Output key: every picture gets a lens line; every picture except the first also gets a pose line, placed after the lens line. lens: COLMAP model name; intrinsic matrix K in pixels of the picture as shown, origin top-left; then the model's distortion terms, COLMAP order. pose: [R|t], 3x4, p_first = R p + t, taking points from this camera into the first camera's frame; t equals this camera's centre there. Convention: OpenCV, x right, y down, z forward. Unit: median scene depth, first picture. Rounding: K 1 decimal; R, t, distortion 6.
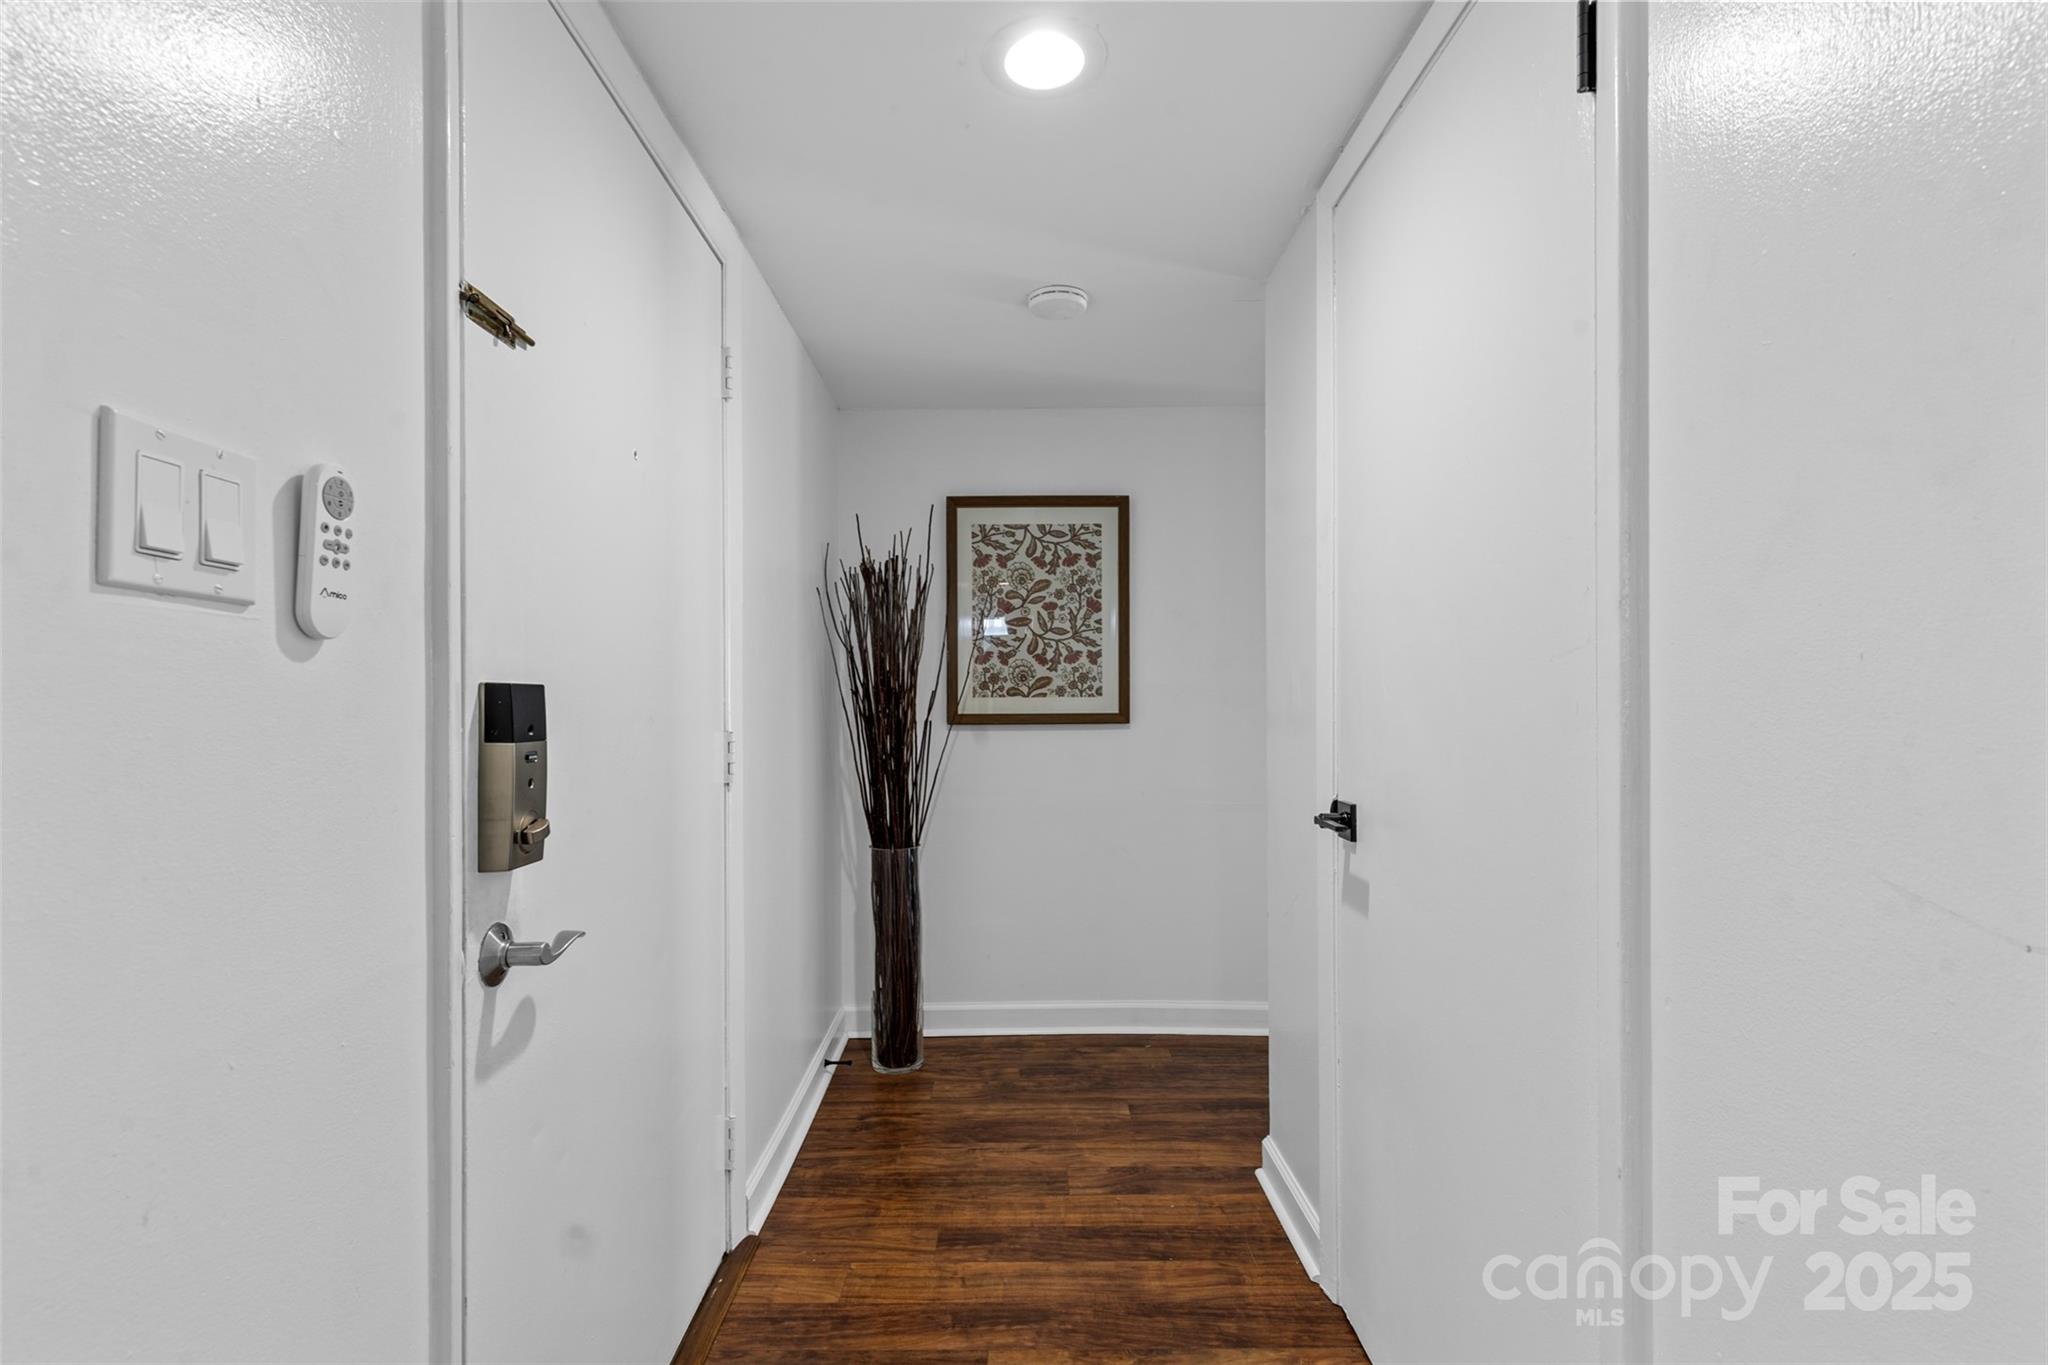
lens RADIAL K [[914.9, 0, 1017.9], [0, 914.9, 679.0], [0, 0, 1]] dist [0.009670, -0.002732]
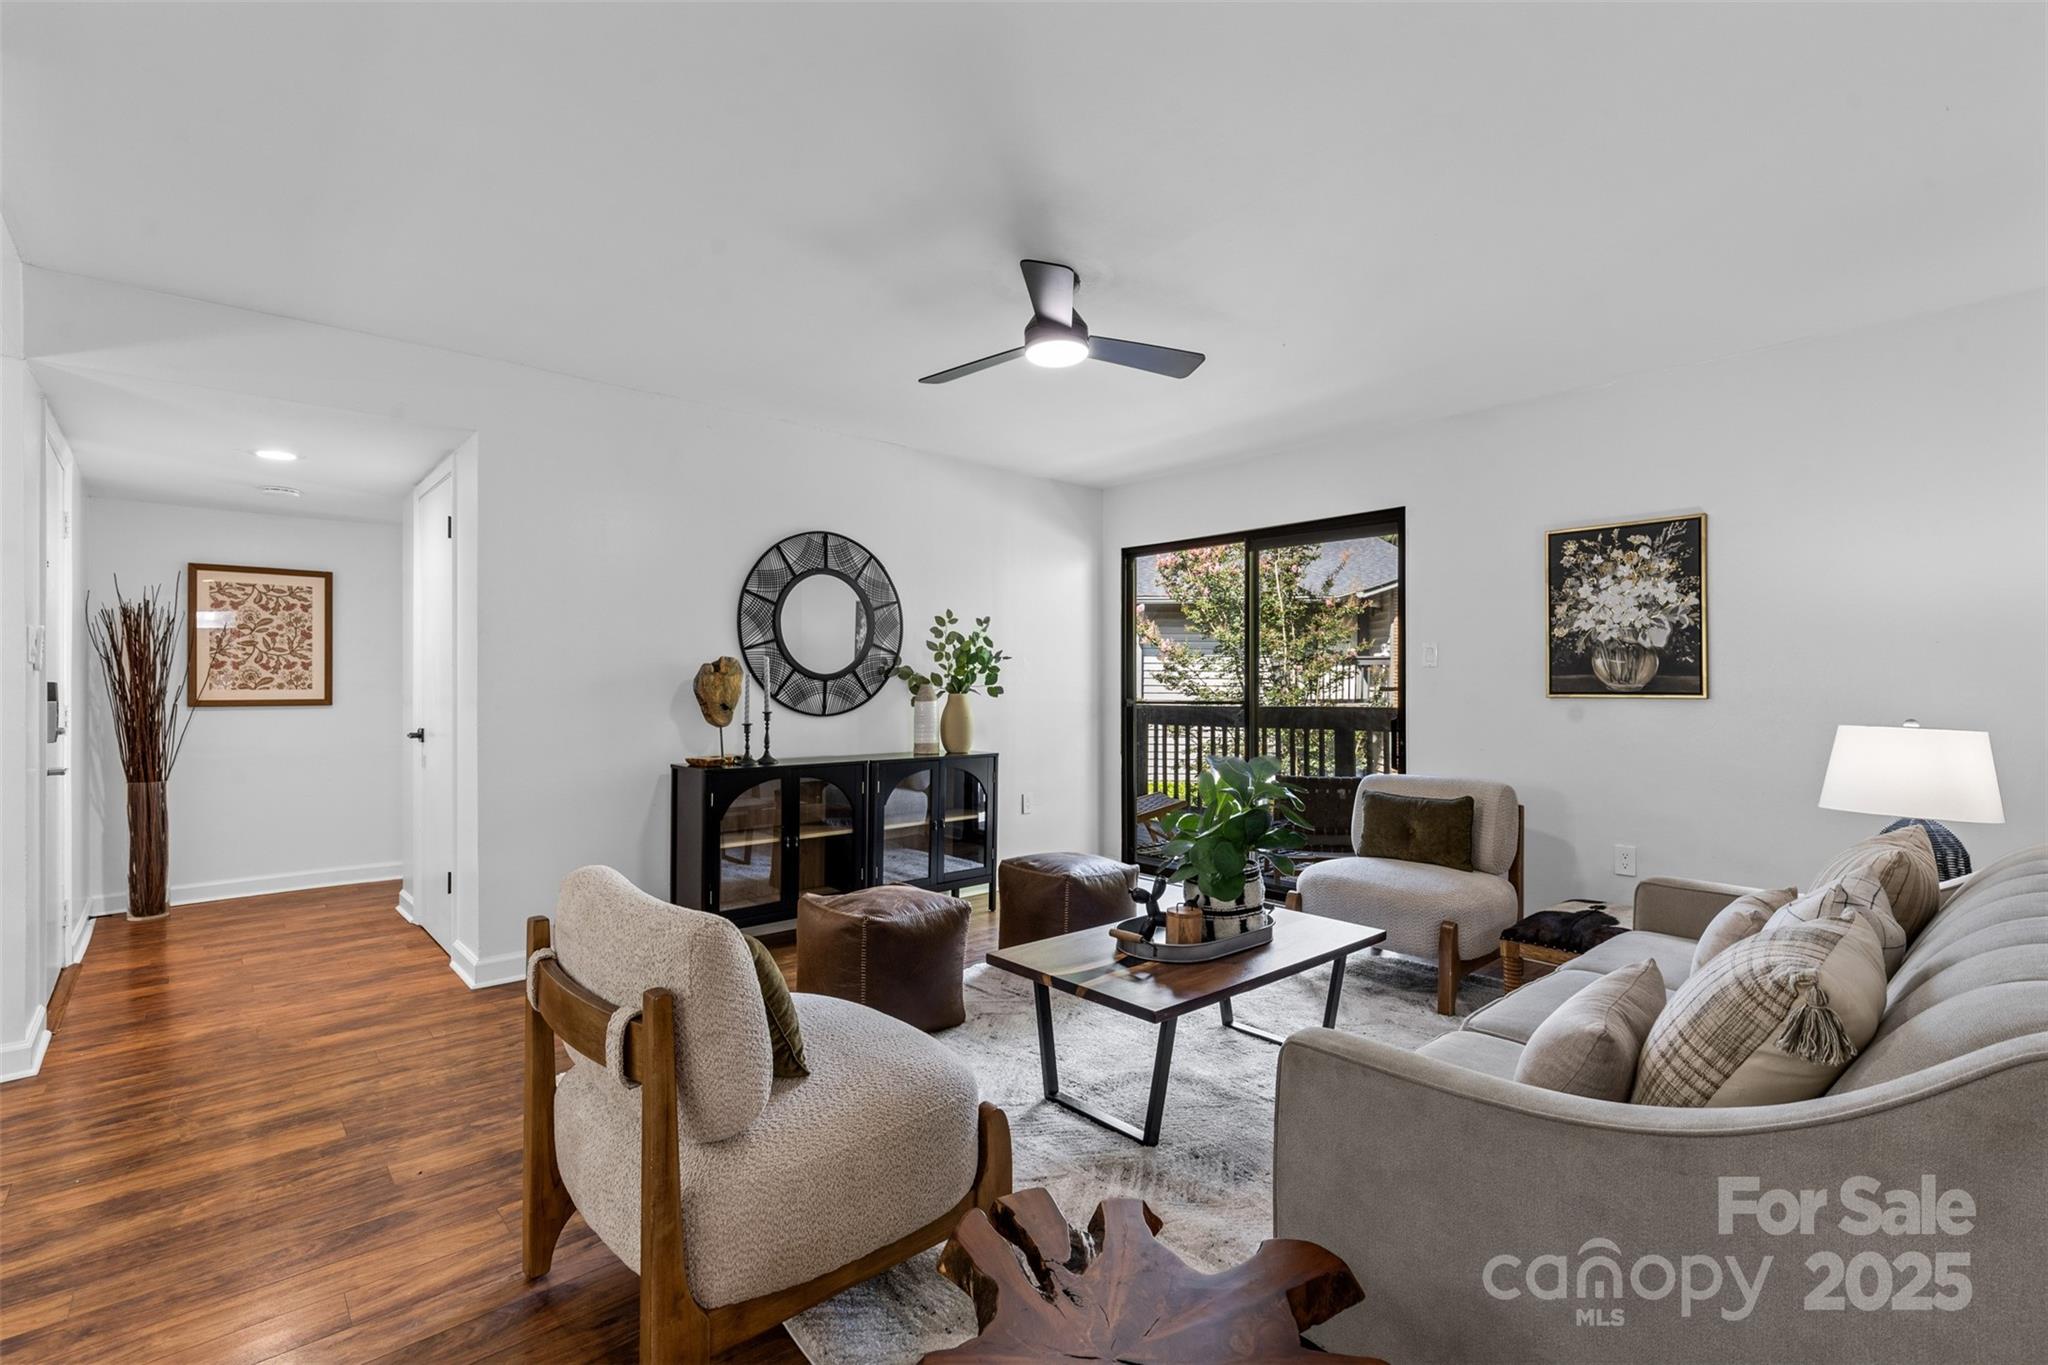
lens RADIAL K [[914.9, 0, 1019.9], [0, 914.9, 676.7], [0, 0, 1]] dist [0.009670, -0.002732]
pose [[0.746808, 0.006063, 0.665012, -0.061232], [-0.007296, 0.999973, -0.000923, -0.012004], [-0.665000, -0.004162, 0.746832, -1.140794]]
